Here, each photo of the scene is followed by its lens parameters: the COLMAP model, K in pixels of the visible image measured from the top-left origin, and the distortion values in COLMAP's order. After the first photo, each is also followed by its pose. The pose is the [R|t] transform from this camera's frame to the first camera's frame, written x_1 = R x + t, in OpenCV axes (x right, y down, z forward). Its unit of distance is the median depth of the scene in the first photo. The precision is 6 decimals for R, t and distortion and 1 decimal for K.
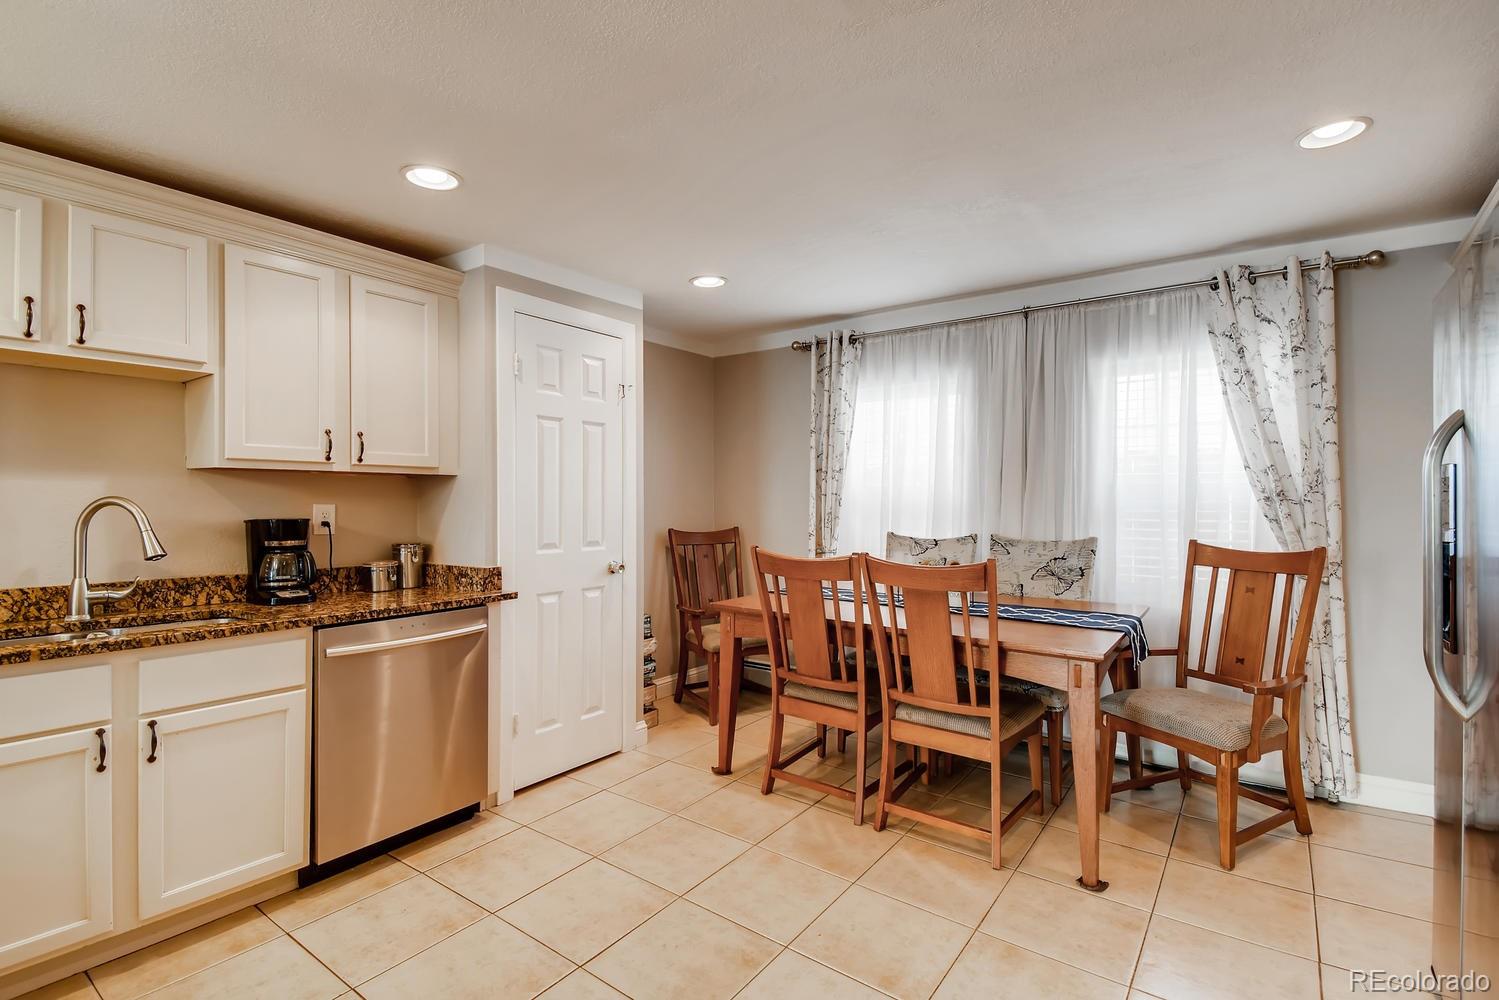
lens RADIAL K [[705.6, 0, 740.5], [0, 705.6, 502.7], [0, 0, 1]] dist [0.021255, -0.002744]
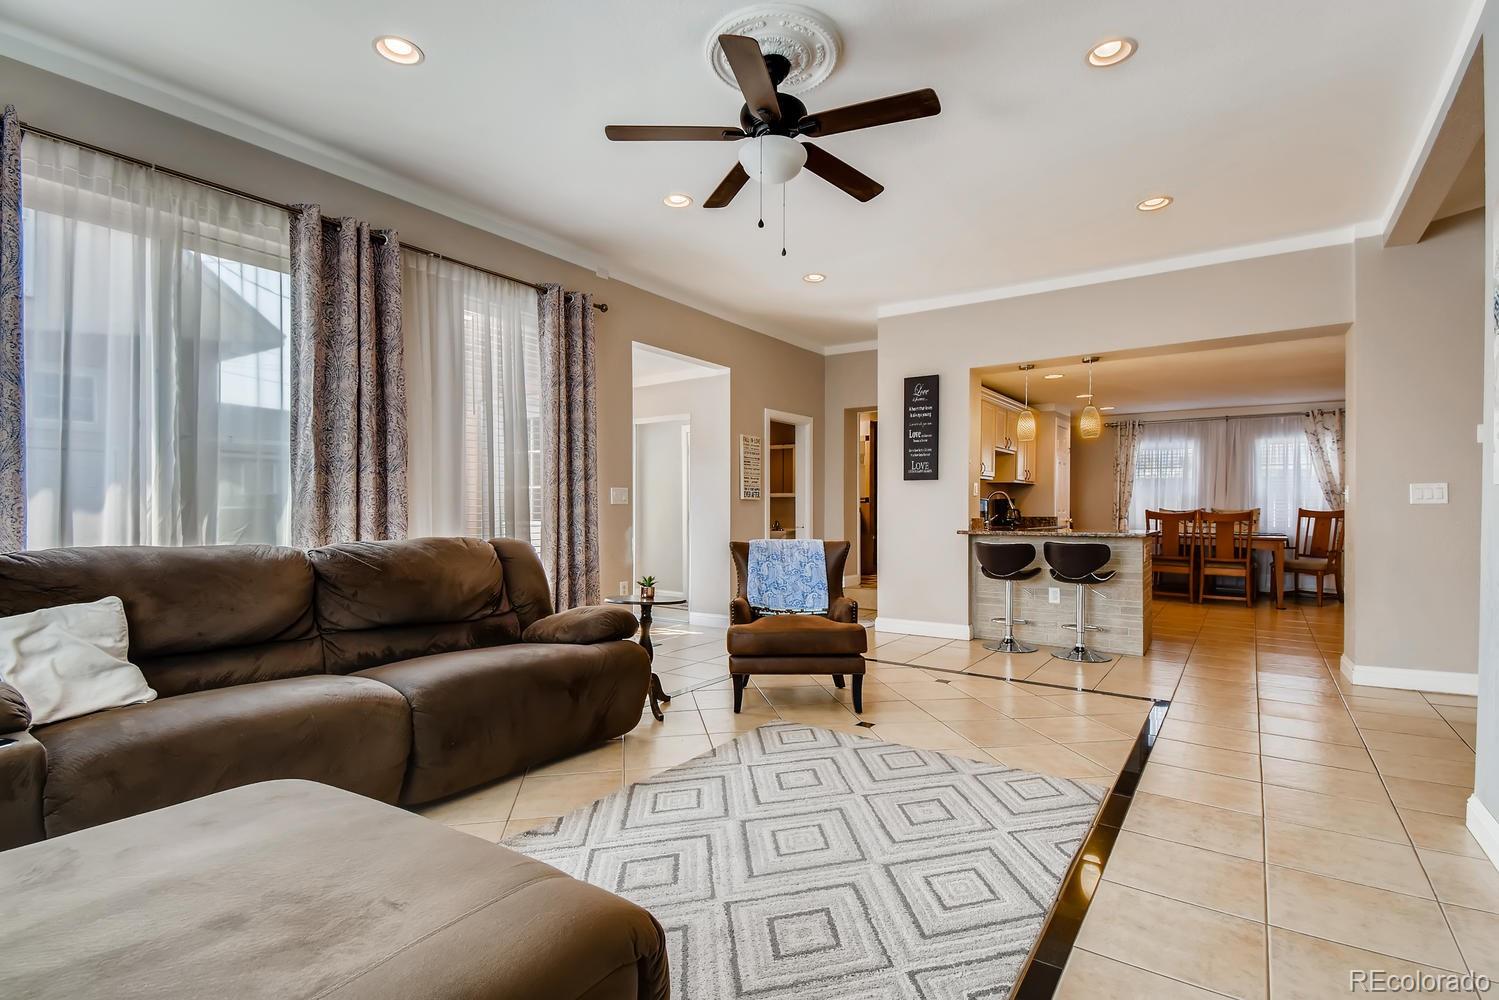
lens RADIAL K [[705.6, 0, 748.8], [0, 705.6, 514.1], [0, 0, 1]] dist [0.021255, -0.002744]
pose [[0.998793, 0.002010, 0.049083, -1.659858], [-0.002549, 0.999937, 0.010935, 0.051587], [-0.049058, -0.011047, 0.998735, -1.685259]]
